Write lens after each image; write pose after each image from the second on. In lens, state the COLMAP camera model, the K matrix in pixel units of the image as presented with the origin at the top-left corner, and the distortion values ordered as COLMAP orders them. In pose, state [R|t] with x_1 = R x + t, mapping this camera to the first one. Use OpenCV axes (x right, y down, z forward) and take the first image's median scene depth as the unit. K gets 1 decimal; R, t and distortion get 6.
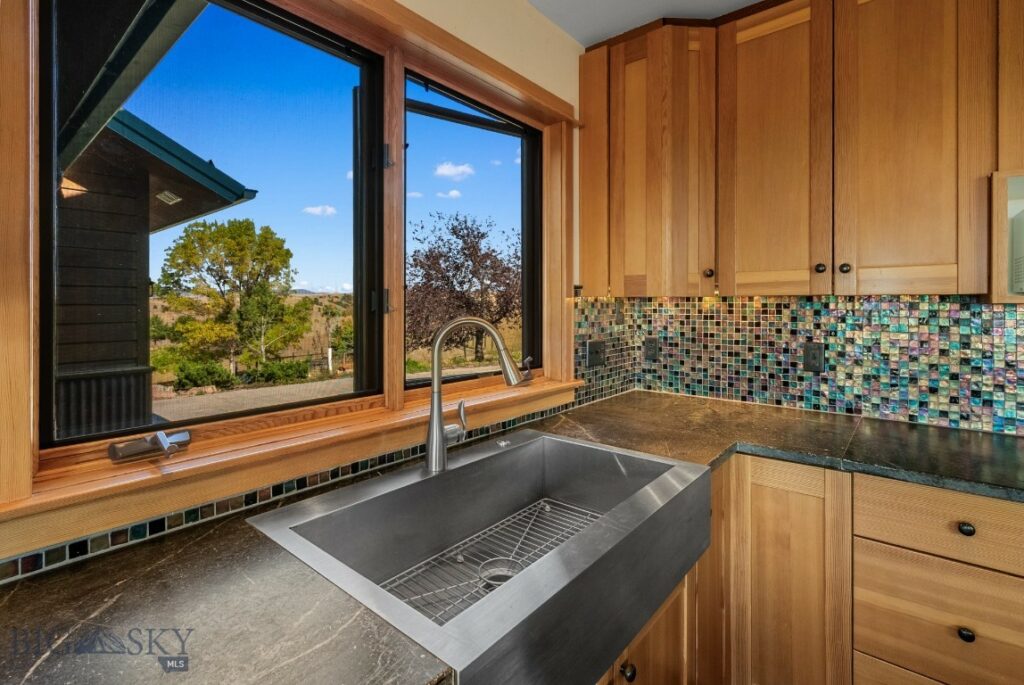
lens RADIAL K [[475.1, 0, 518.0], [0, 475.1, 307.2], [0, 0, 1]] dist [-0.003251, 0.001171]
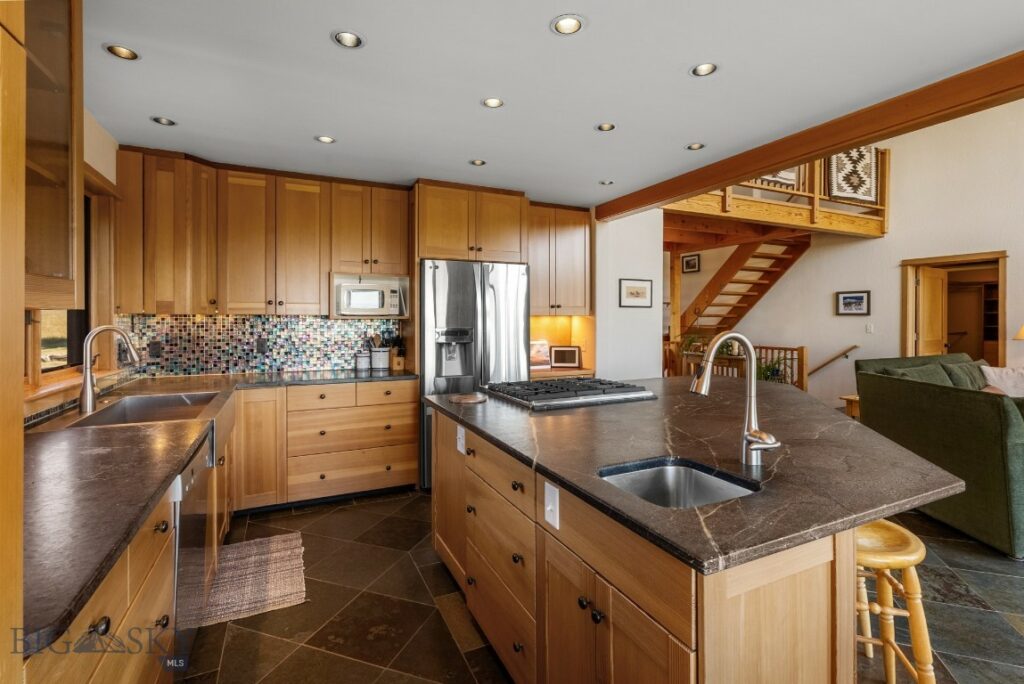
lens RADIAL K [[475.1, 0, 514.8], [0, 475.1, 322.5], [0, 0, 1]] dist [-0.003251, 0.001171]
pose [[0.416719, -0.003901, 0.909027, -0.742472], [0.001530, 0.999992, 0.003590, 0.003601], [-0.909034, -0.000106, 0.416721, -0.789632]]
